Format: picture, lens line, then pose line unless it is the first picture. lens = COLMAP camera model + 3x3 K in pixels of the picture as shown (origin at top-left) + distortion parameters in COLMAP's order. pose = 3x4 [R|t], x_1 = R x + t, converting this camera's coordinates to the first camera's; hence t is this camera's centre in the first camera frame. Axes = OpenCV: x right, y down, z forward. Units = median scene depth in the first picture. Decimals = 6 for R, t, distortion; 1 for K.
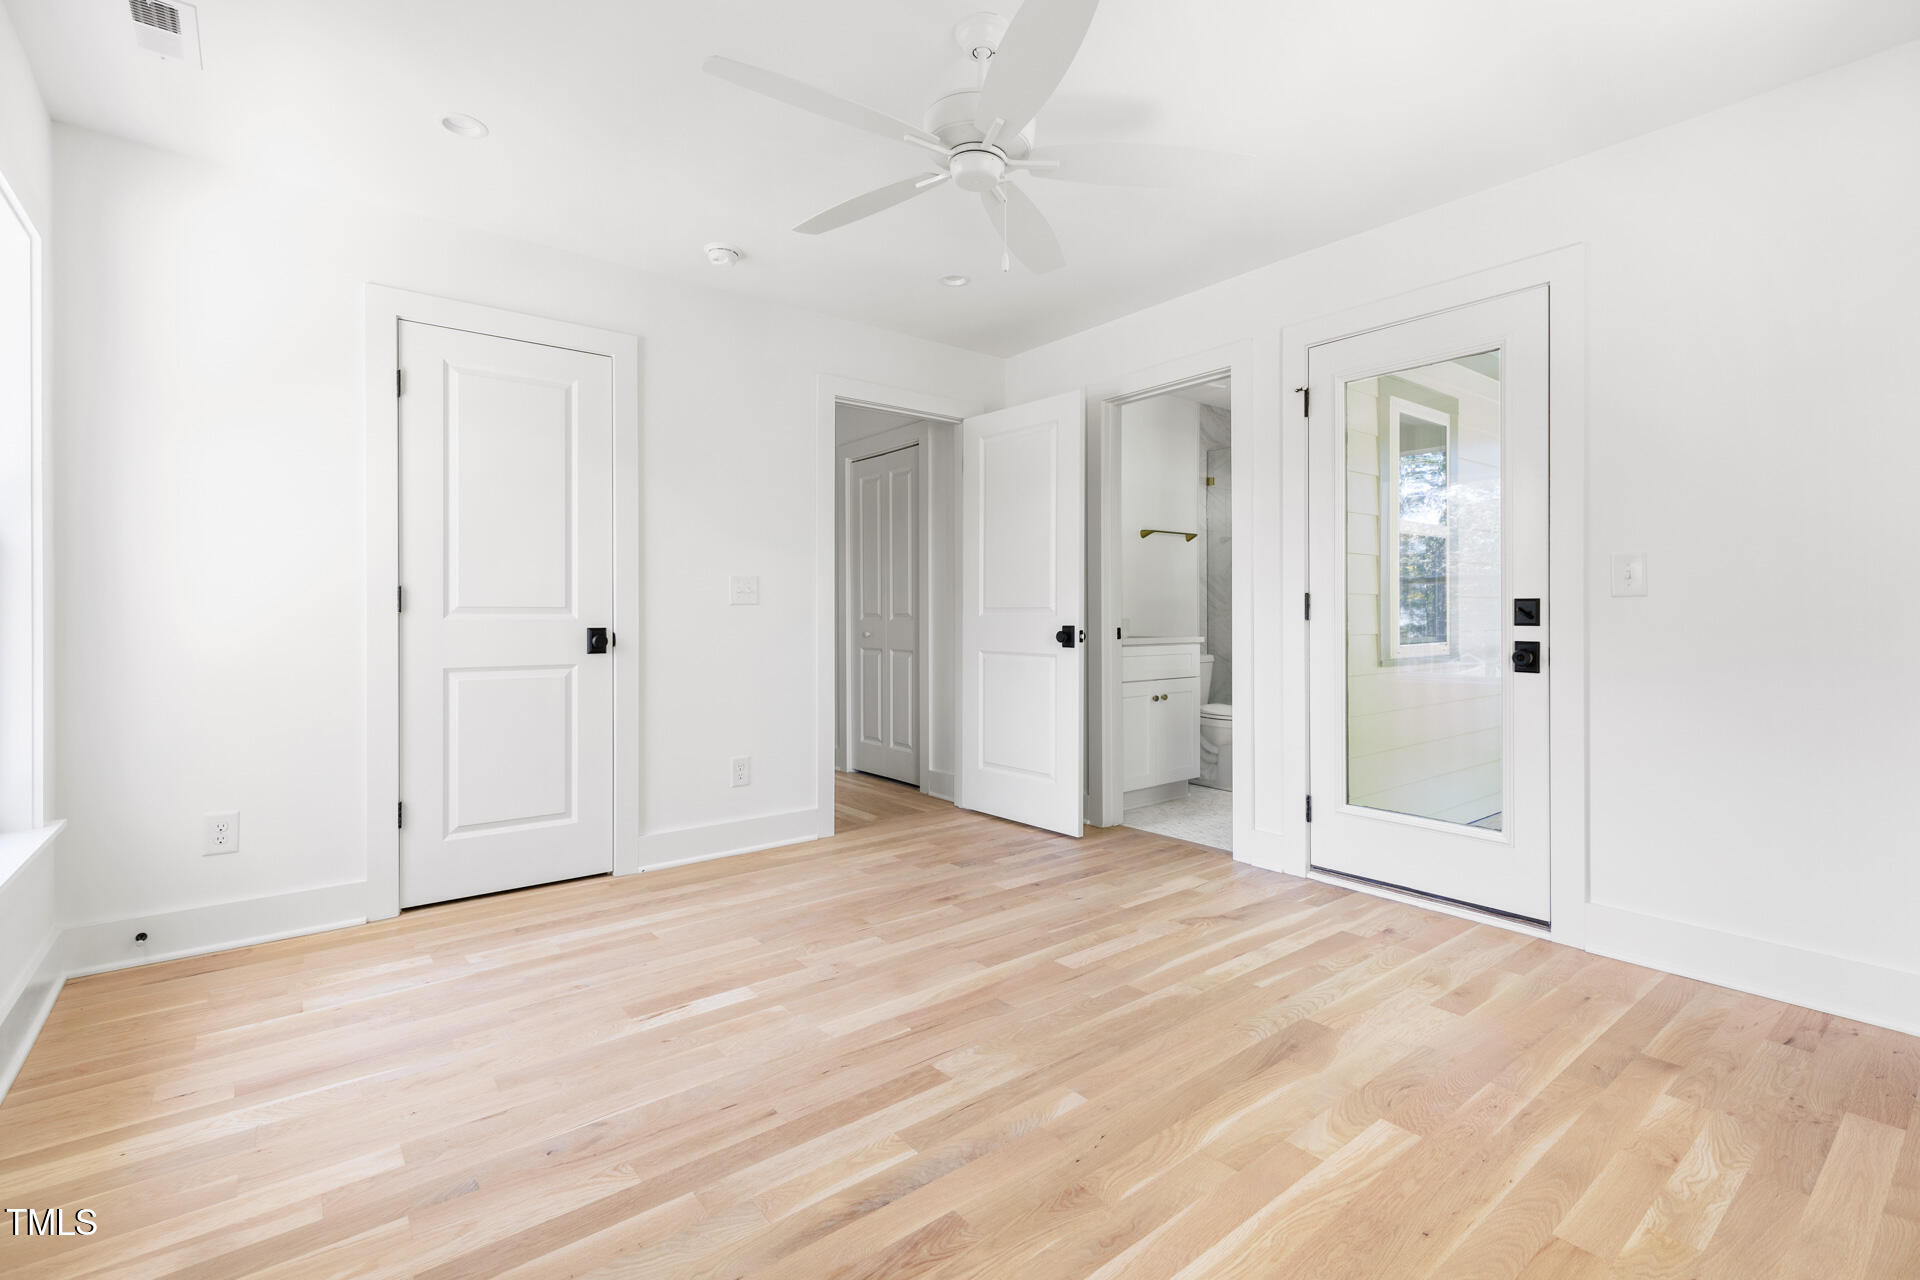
lens RADIAL K [[869.9, 0, 962.1], [0, 869.9, 635.5], [0, 0, 1]] dist [0.003035, -0.000224]
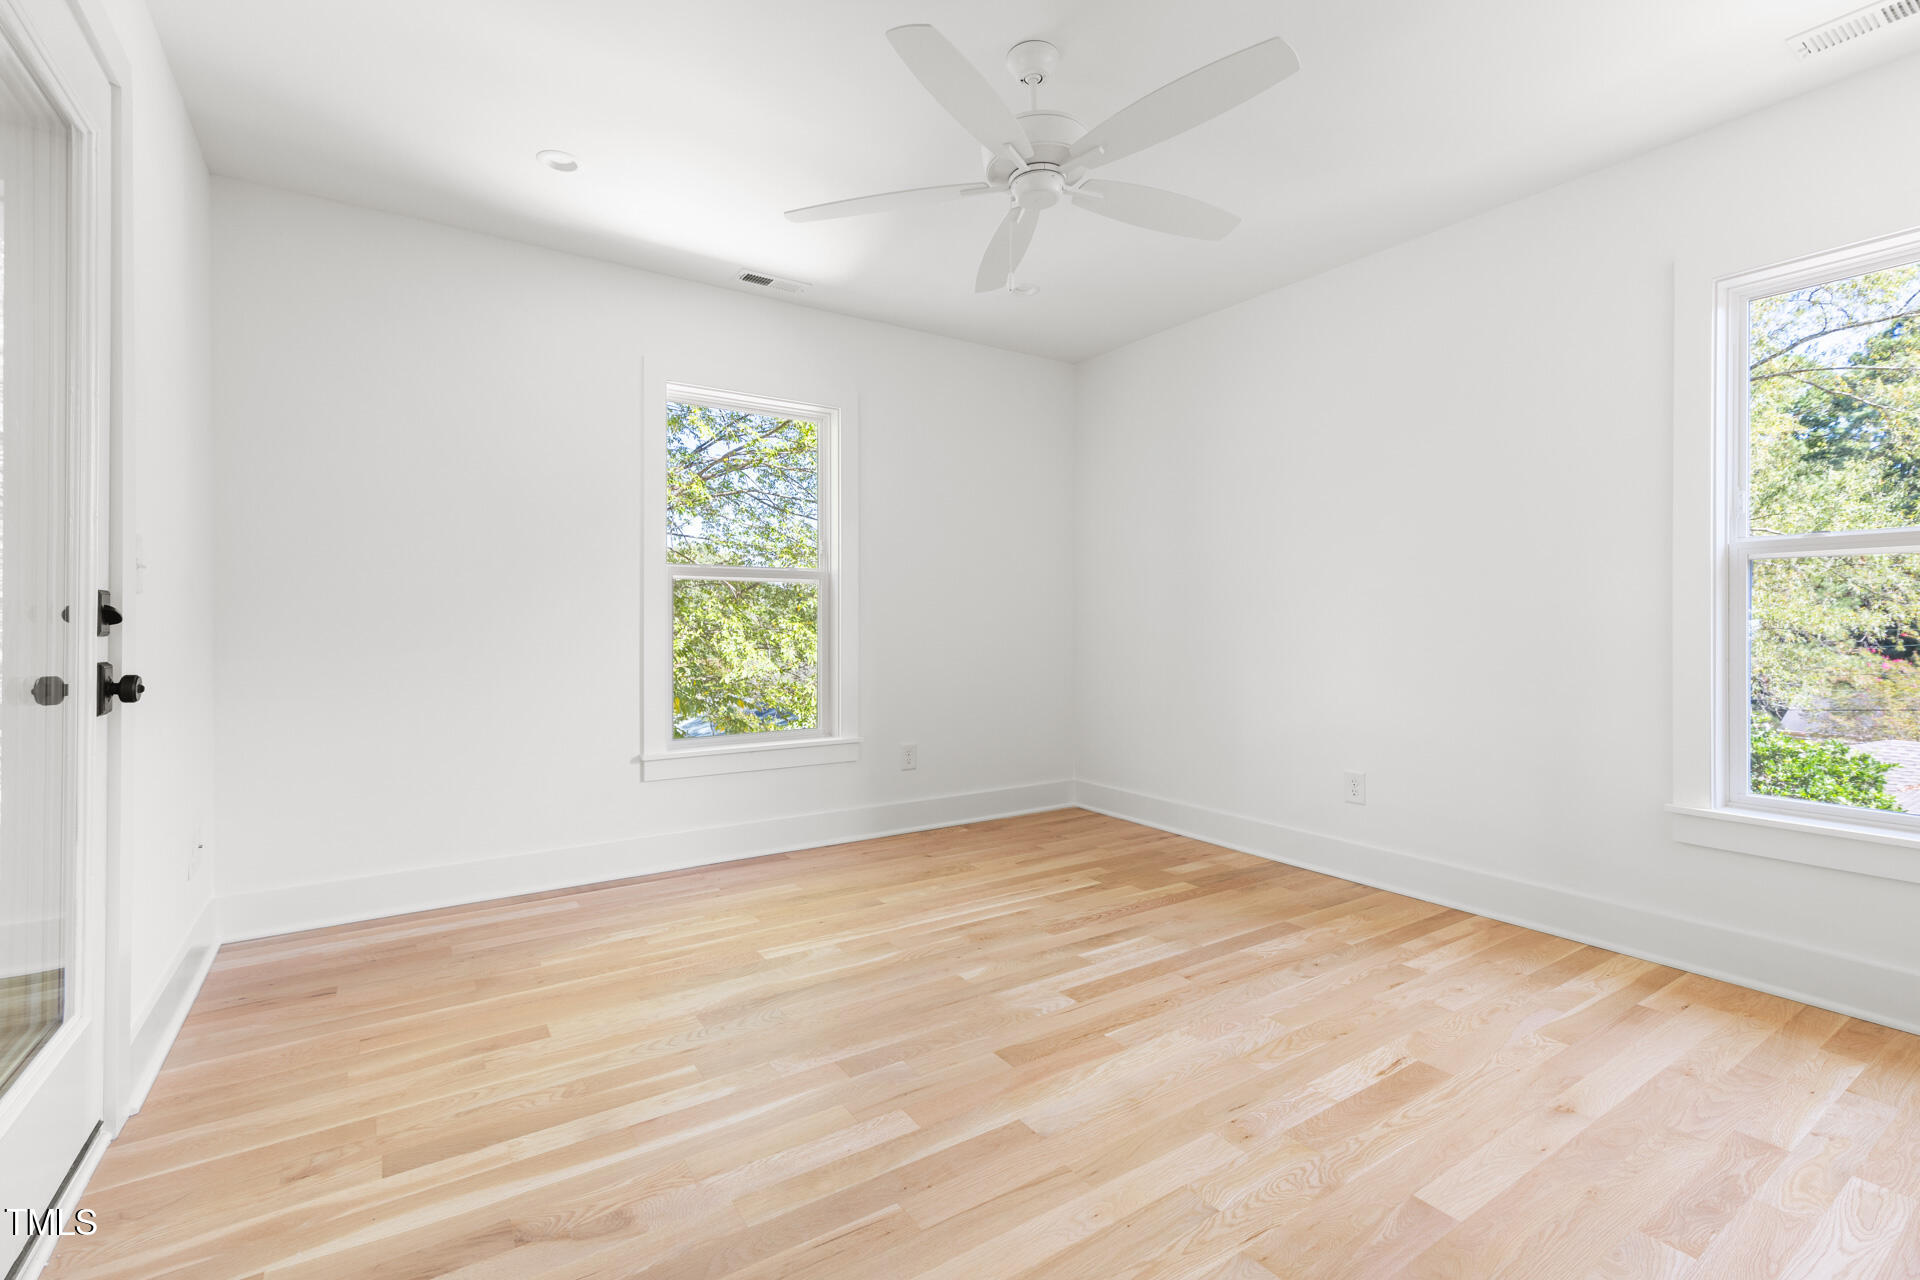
lens RADIAL K [[869.9, 0, 952.5], [0, 869.9, 621.8], [0, 0, 1]] dist [0.003035, -0.000224]
pose [[-0.995466, 0.002415, 0.095089, 0.019885], [0.004400, 0.999777, 0.020674, -0.044801], [-0.095018, 0.020998, -0.995254, 2.152486]]
